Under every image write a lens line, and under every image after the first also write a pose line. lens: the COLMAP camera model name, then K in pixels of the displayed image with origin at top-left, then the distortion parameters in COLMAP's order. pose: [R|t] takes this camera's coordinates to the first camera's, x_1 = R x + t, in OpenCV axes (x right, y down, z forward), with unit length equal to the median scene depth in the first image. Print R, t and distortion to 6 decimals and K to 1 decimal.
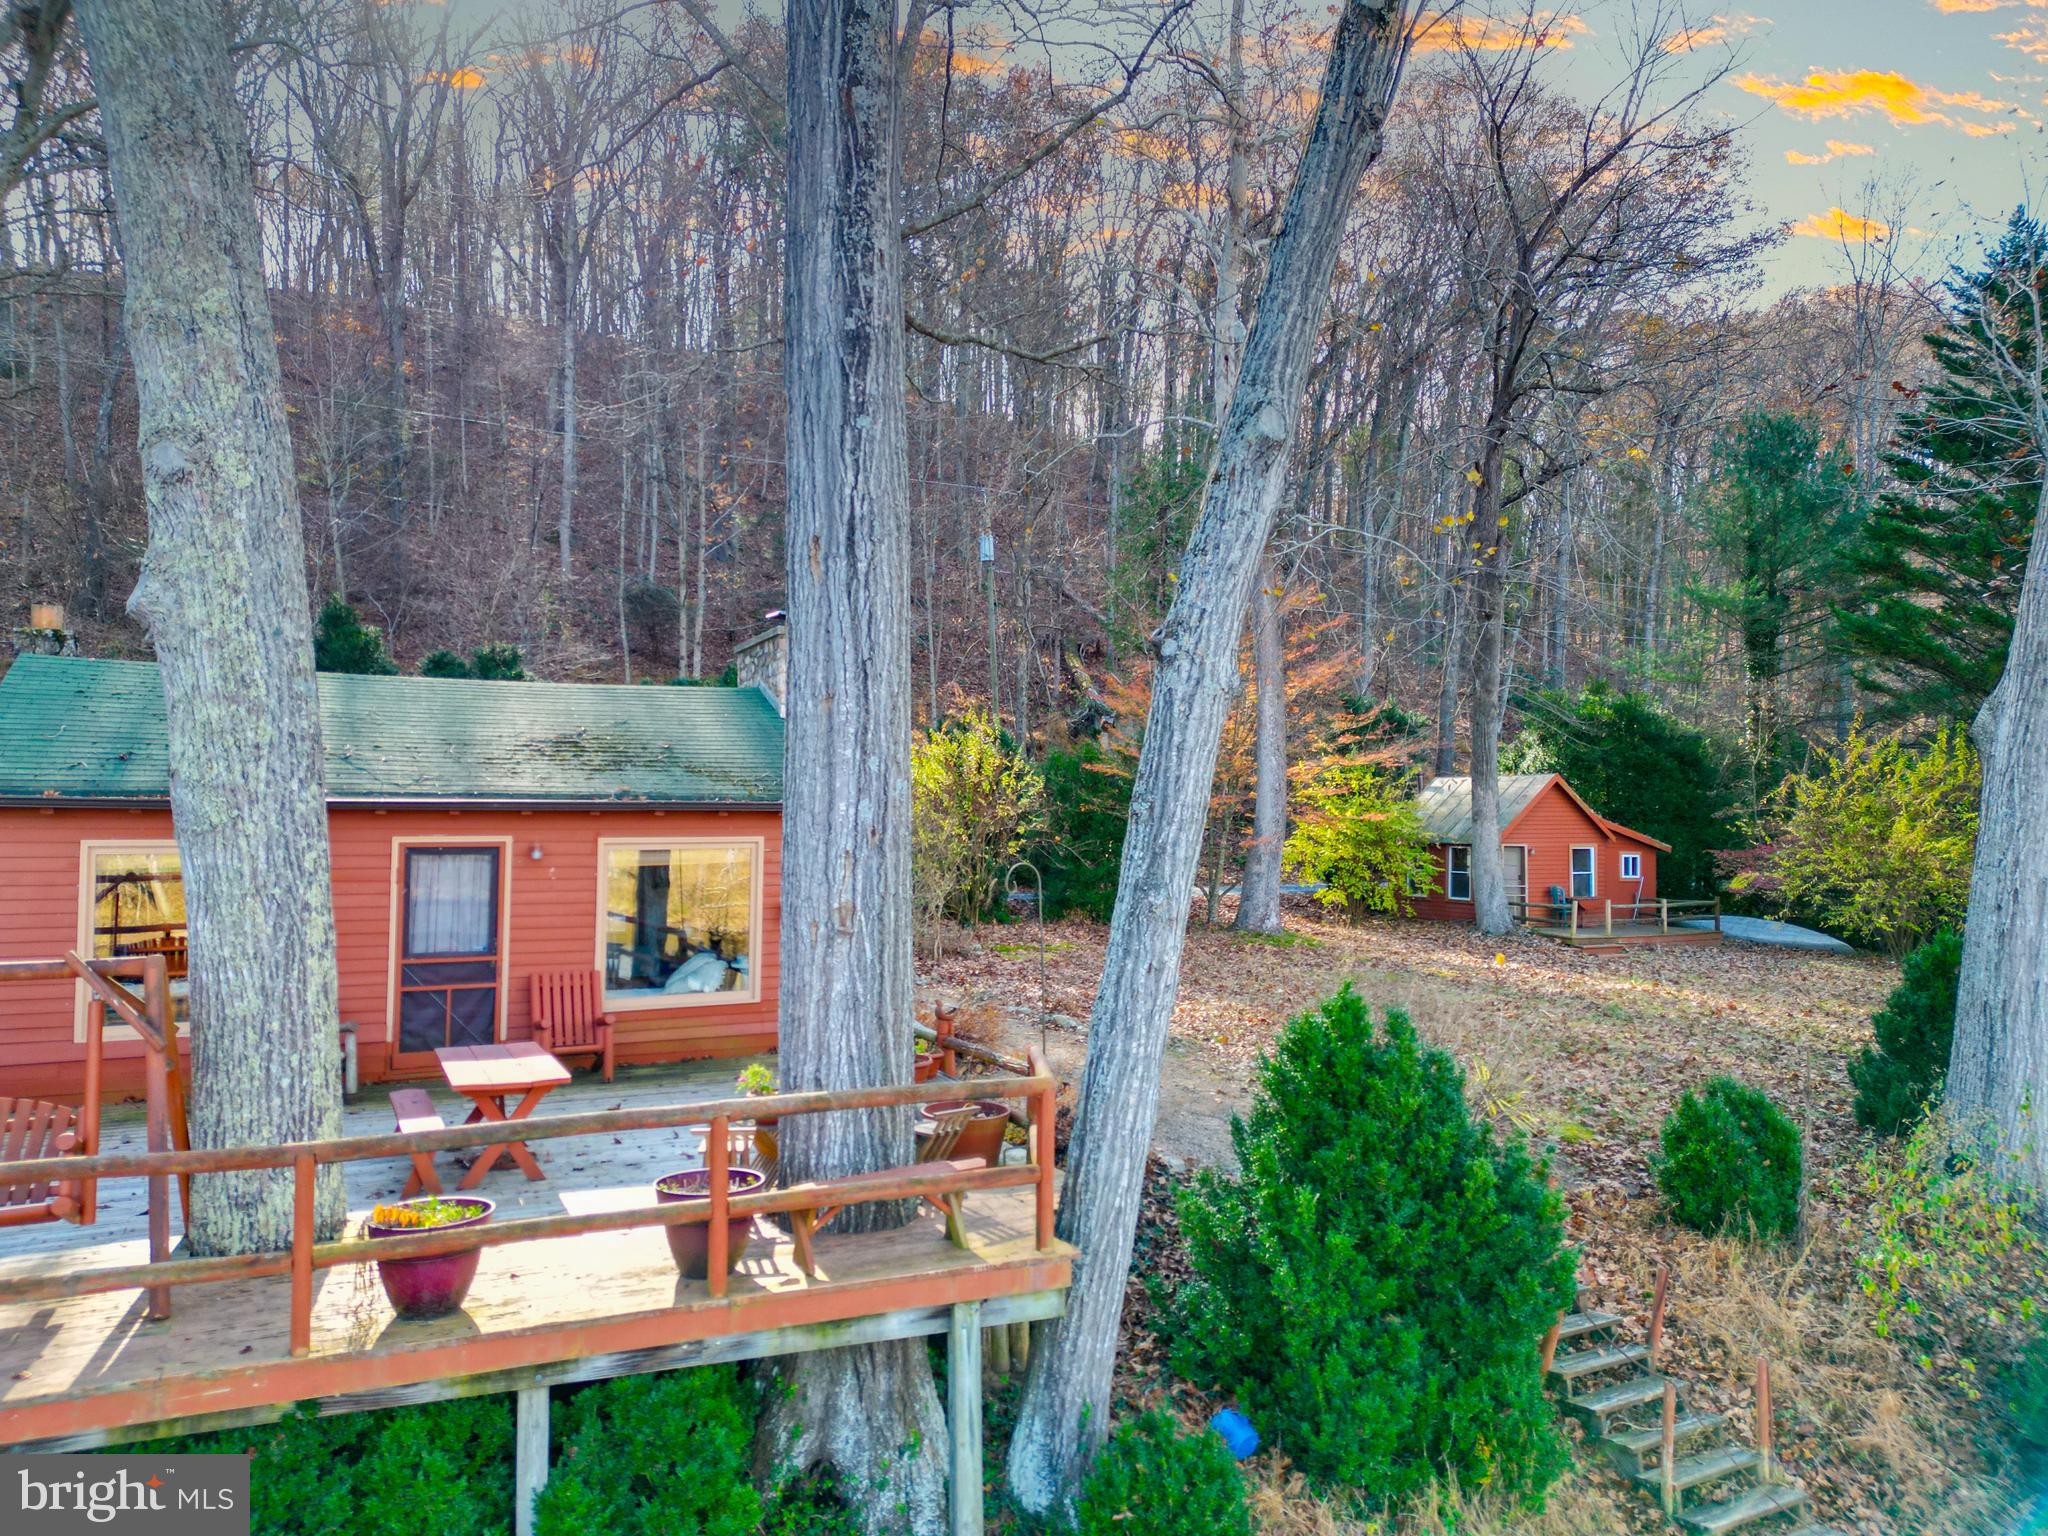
lens RADIAL K [[1423.3, 0, 822.5], [0, 1423.3, 767.7], [0, 0, 1]] dist [0.045205, -0.002429]
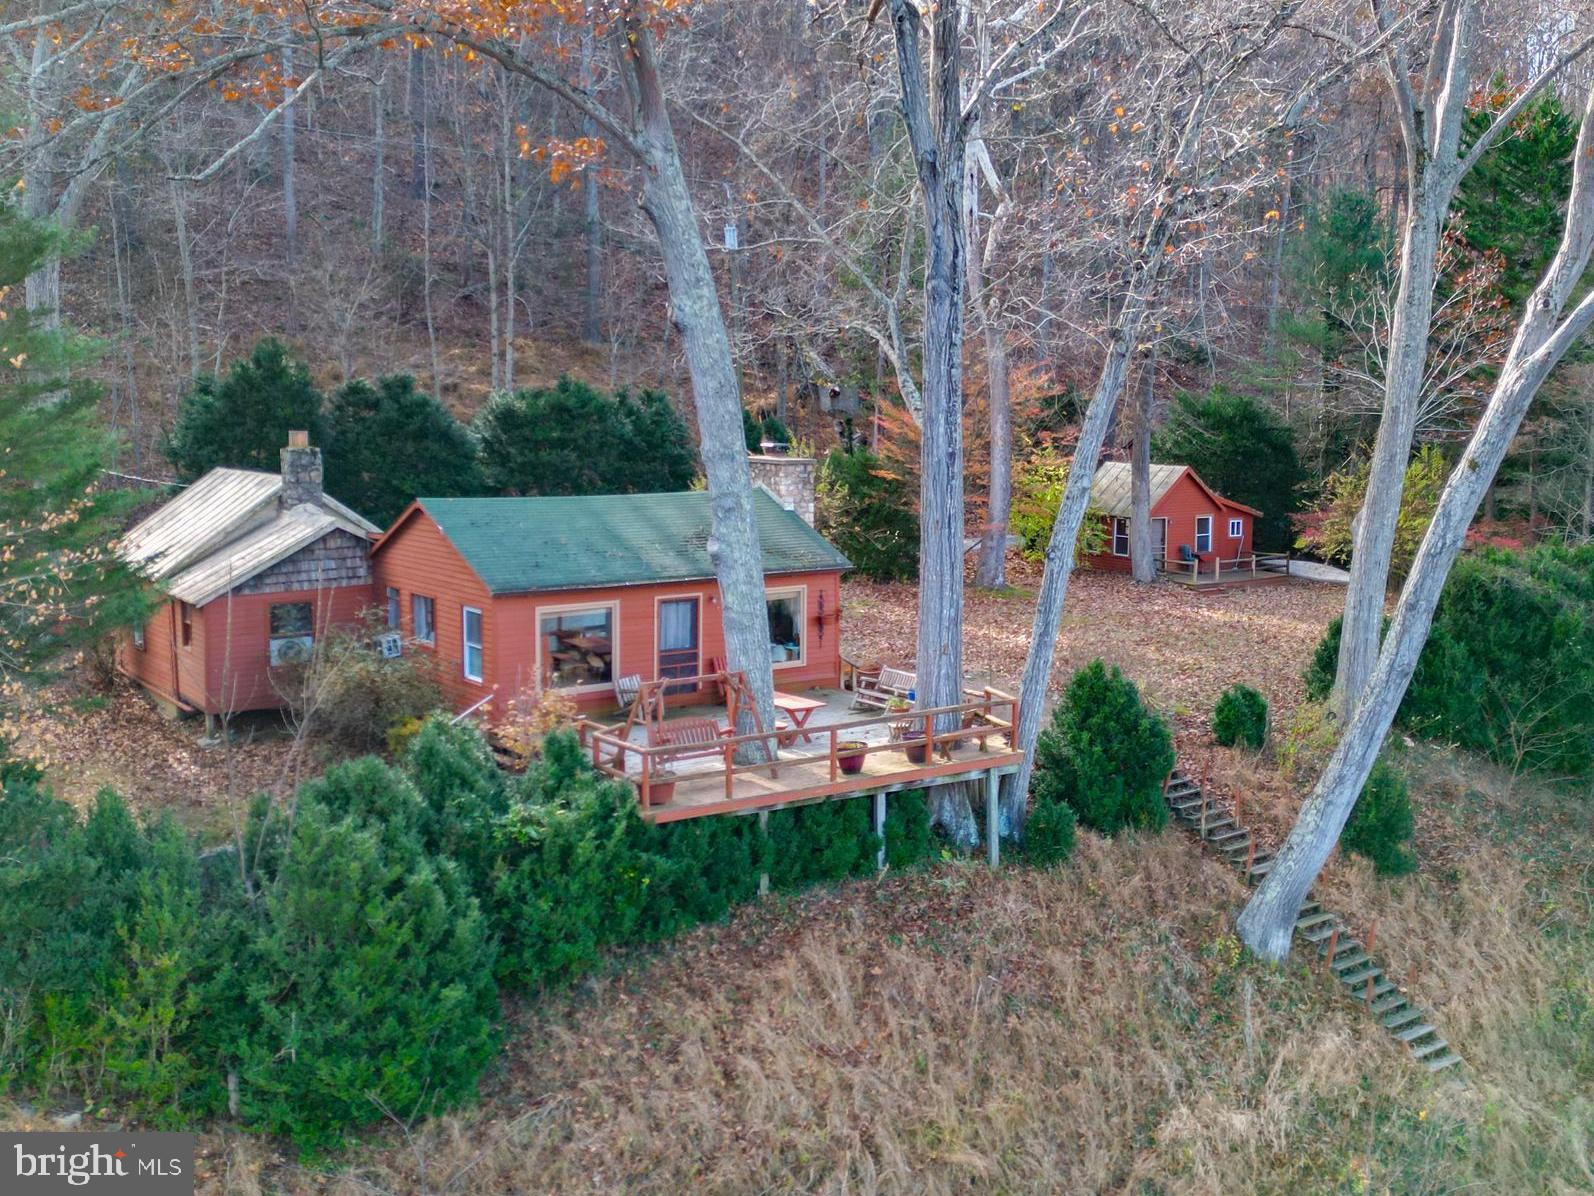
lens RADIAL K [[1106.1, 0, 793.4], [0, 1106.1, 598.9], [0, 0, 1]] dist [0.121043, -0.155802]
pose [[0.990977, -0.028469, 0.130977, -0.427479], [0.011544, 0.991680, 0.128210, -0.212929], [-0.133538, -0.125541, 0.983060, -0.873777]]
